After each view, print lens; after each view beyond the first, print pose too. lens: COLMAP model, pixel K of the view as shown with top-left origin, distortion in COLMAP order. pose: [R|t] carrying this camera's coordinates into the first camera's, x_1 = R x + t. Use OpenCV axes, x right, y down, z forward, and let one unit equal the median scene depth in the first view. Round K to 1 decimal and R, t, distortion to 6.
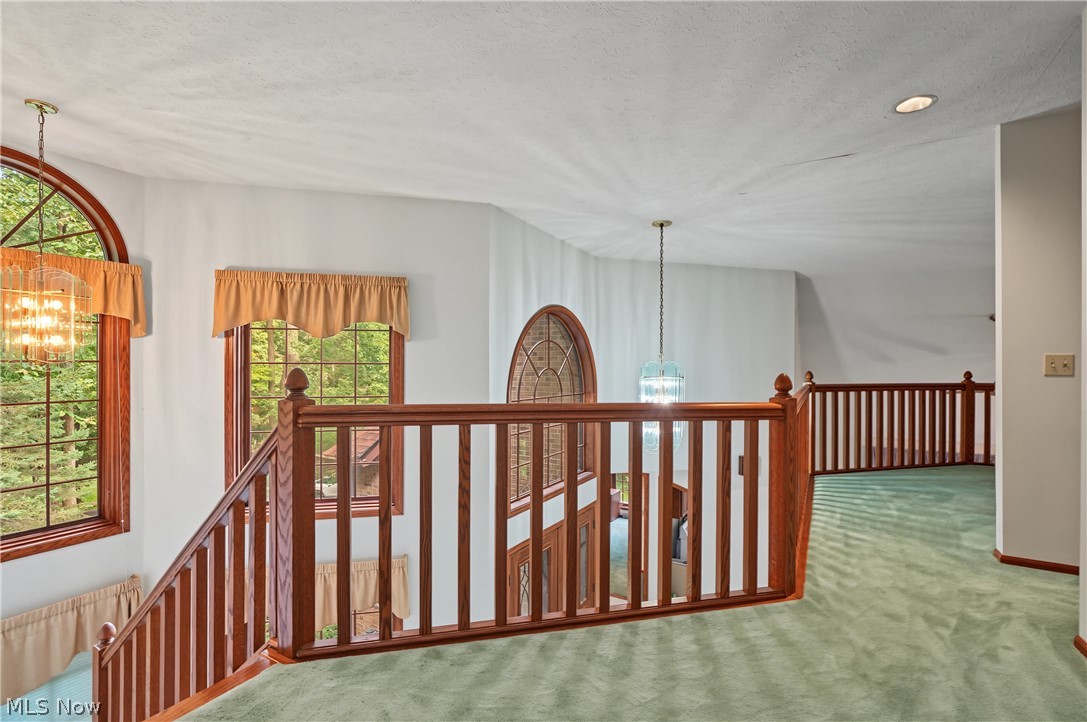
lens RADIAL K [[495.8, 0, 541.9], [0, 495.8, 366.9], [0, 0, 1]] dist [-0.012018, 0.002251]
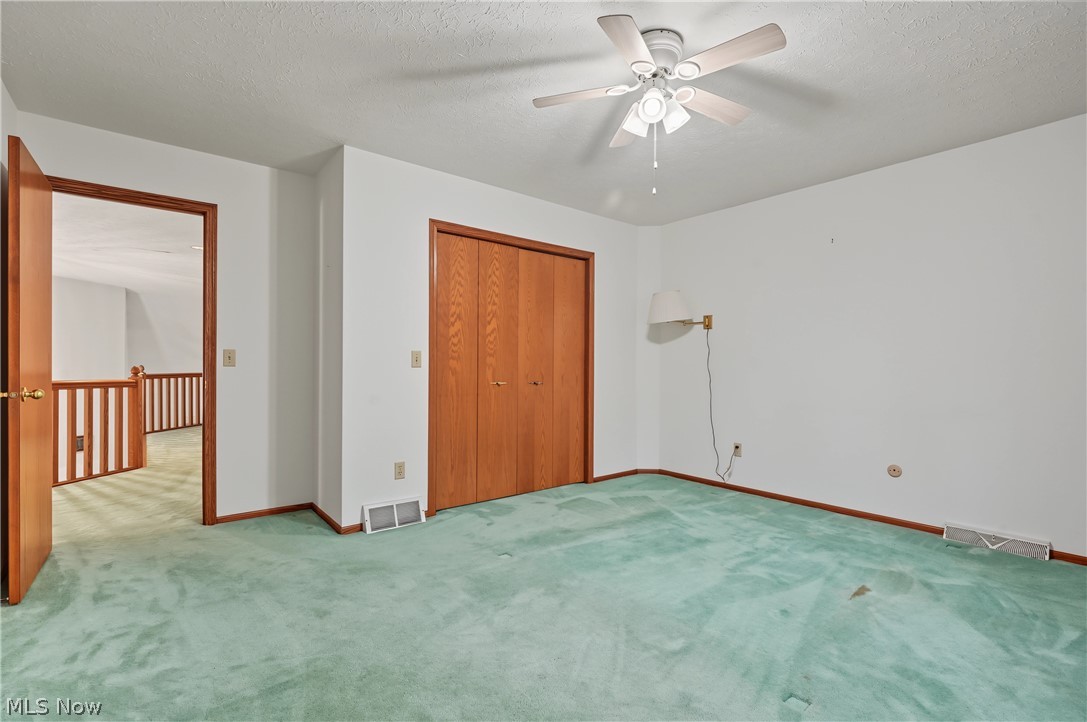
lens RADIAL K [[495.8, 0, 545.5], [0, 495.8, 366.6], [0, 0, 1]] dist [-0.012018, 0.002251]
pose [[0.360301, -0.007420, 0.932806, -0.564720], [-0.002691, 0.999956, 0.008994, -0.005094], [-0.932832, -0.005750, 0.360265, -0.936696]]
